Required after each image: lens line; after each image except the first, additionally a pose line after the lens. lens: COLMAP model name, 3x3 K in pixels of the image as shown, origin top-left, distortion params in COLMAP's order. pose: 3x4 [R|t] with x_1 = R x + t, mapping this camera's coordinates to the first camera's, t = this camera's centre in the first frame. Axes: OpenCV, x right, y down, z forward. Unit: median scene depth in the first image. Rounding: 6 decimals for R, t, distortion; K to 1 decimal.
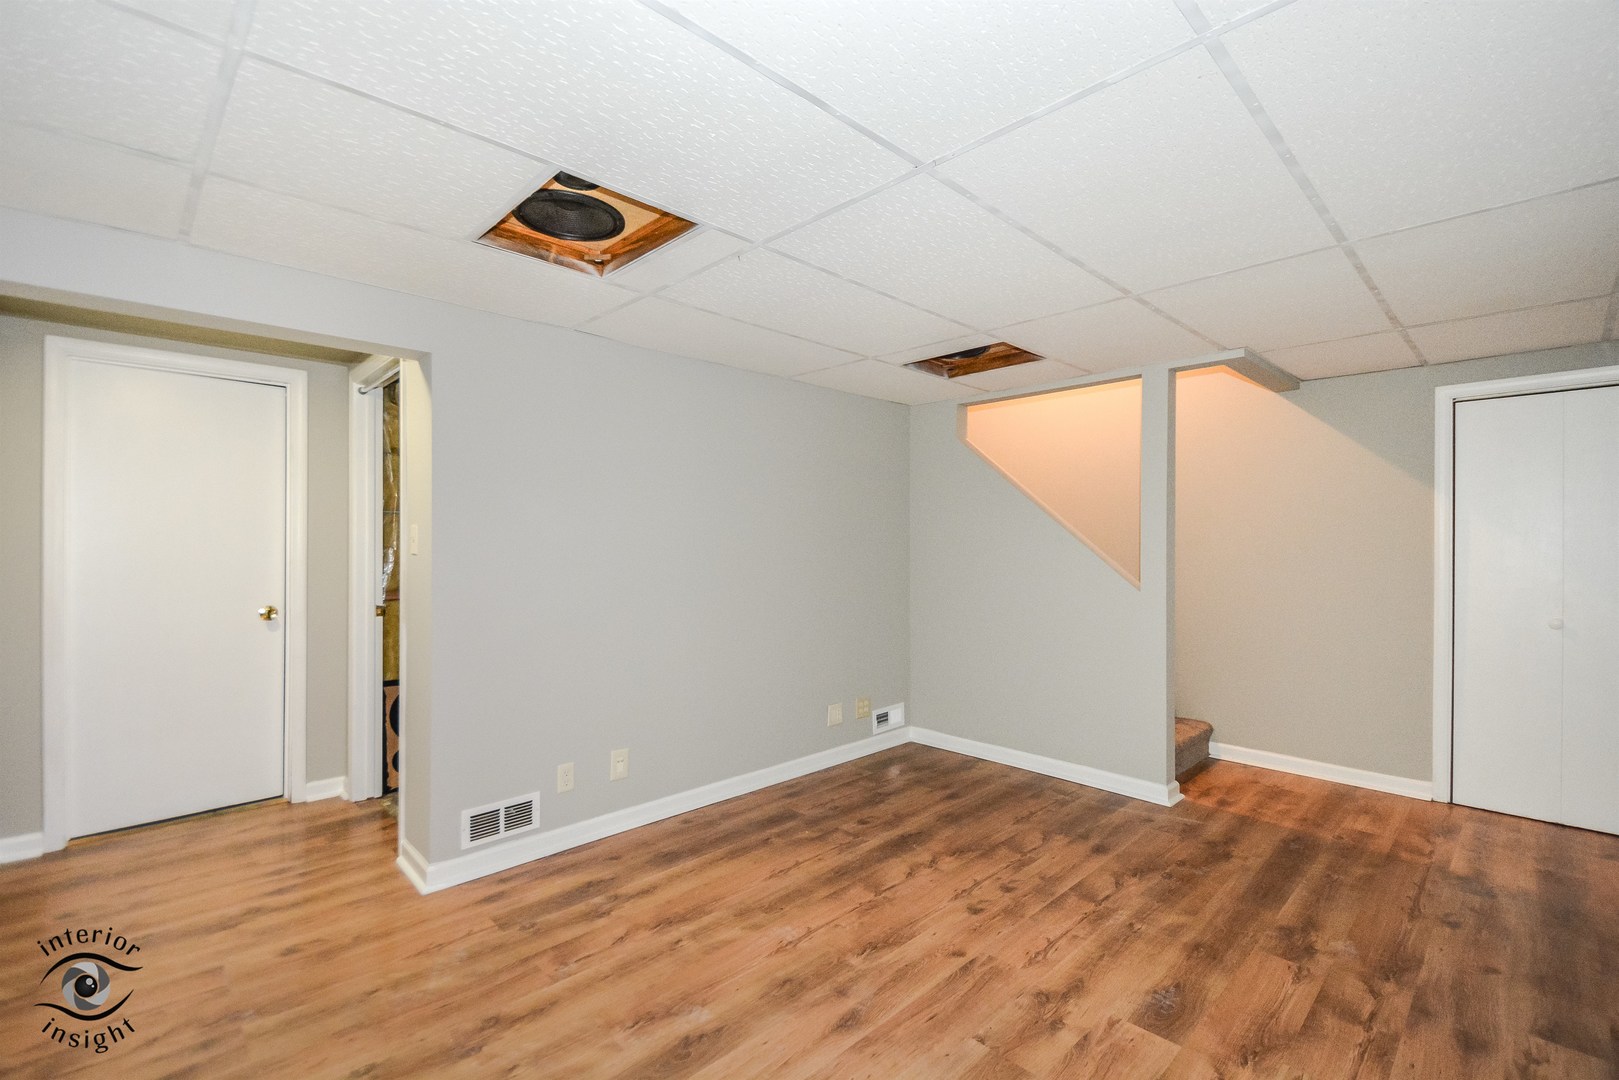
lens RADIAL K [[708.6, 0, 812.5], [0, 708.6, 539.0], [0, 0, 1]] dist [0.020599, -0.015589]
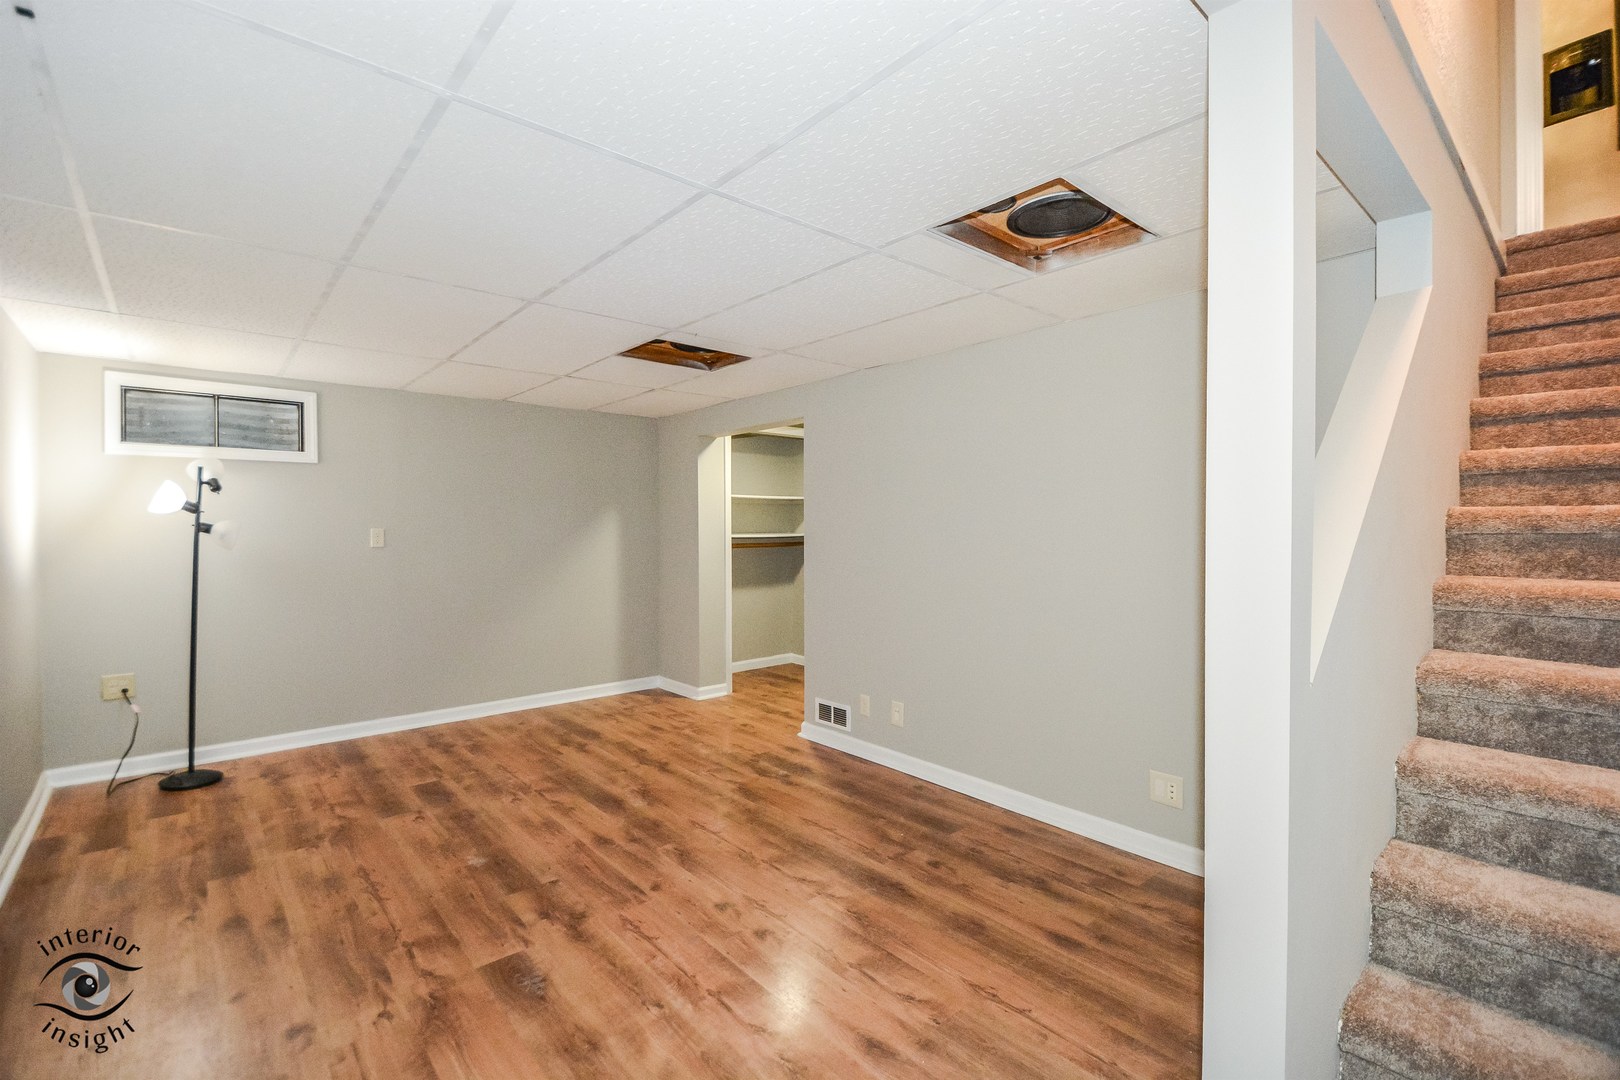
lens RADIAL K [[709.1, 0, 811.7], [0, 709.1, 523.1], [0, 0, 1]] dist [0.020599, -0.015589]
pose [[-0.048071, -0.002792, -0.998840, 1.096121], [0.004247, 0.999986, -0.003000, -0.004570], [0.998835, -0.004386, -0.048058, 1.064285]]
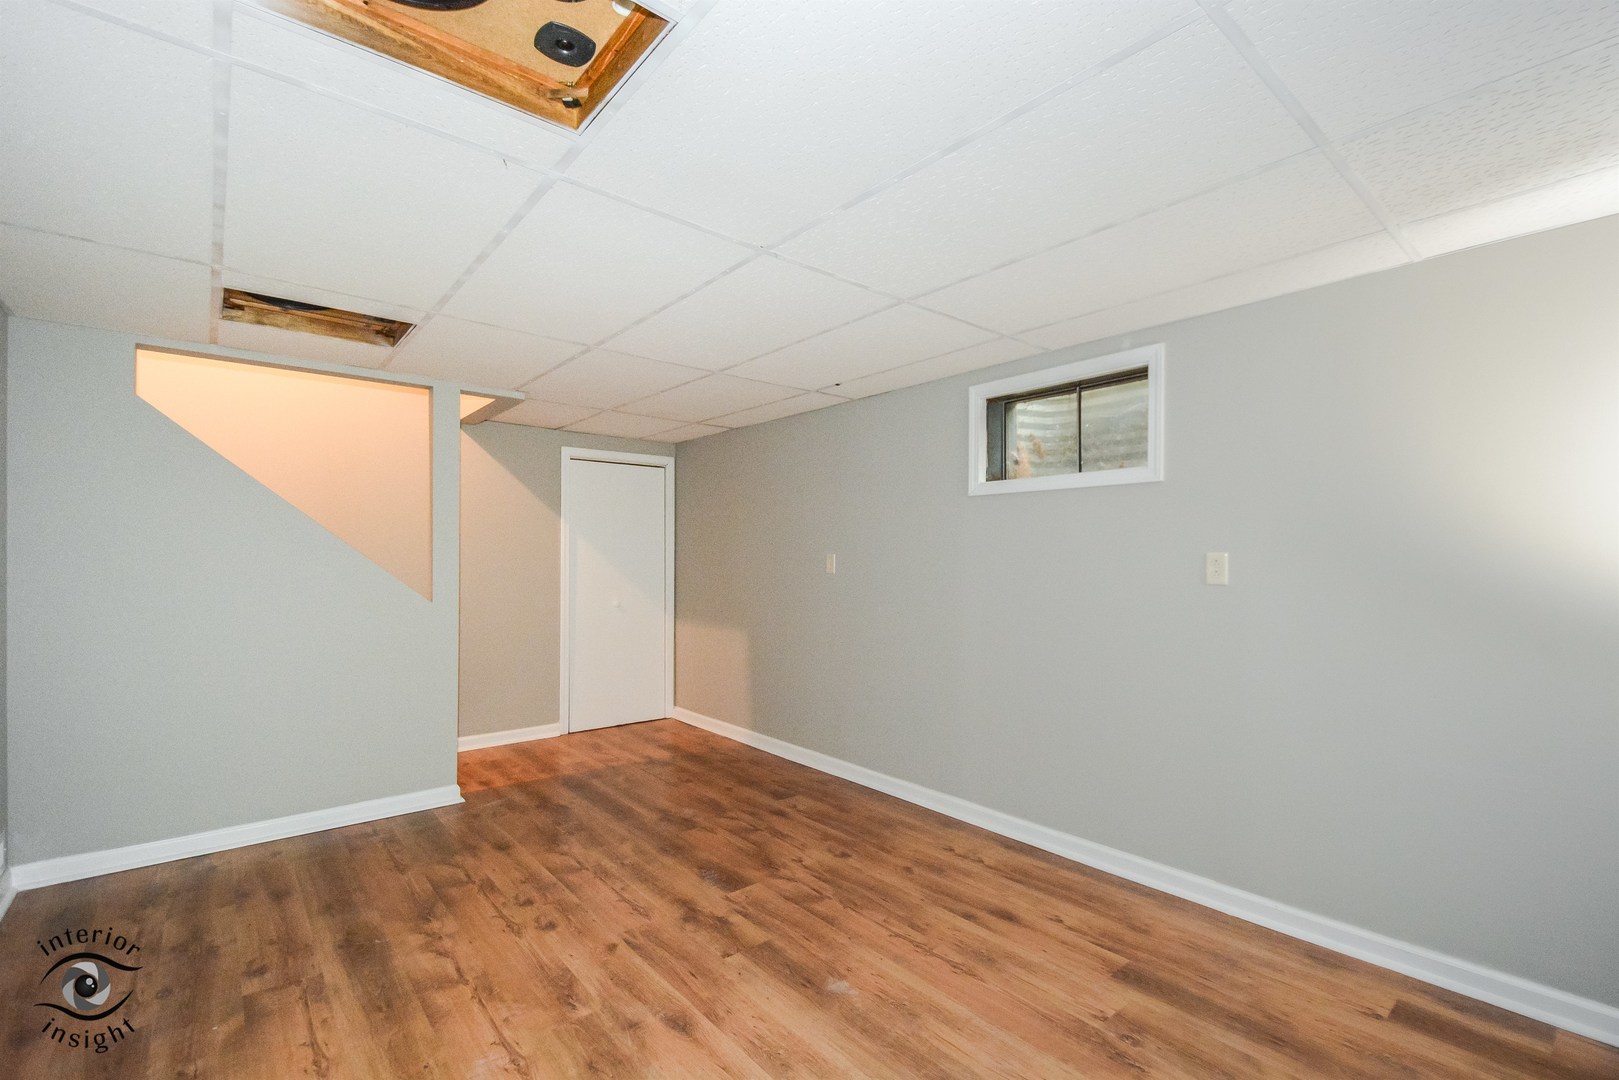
lens RADIAL K [[708.6, 0, 807.4], [0, 708.6, 549.6], [0, 0, 1]] dist [0.020599, -0.015589]
pose [[0.077962, 0.007671, 0.996927, -0.664166], [-0.004728, 0.999962, -0.007324, 0.004688], [-0.996945, -0.004142, 0.077995, 0.515407]]
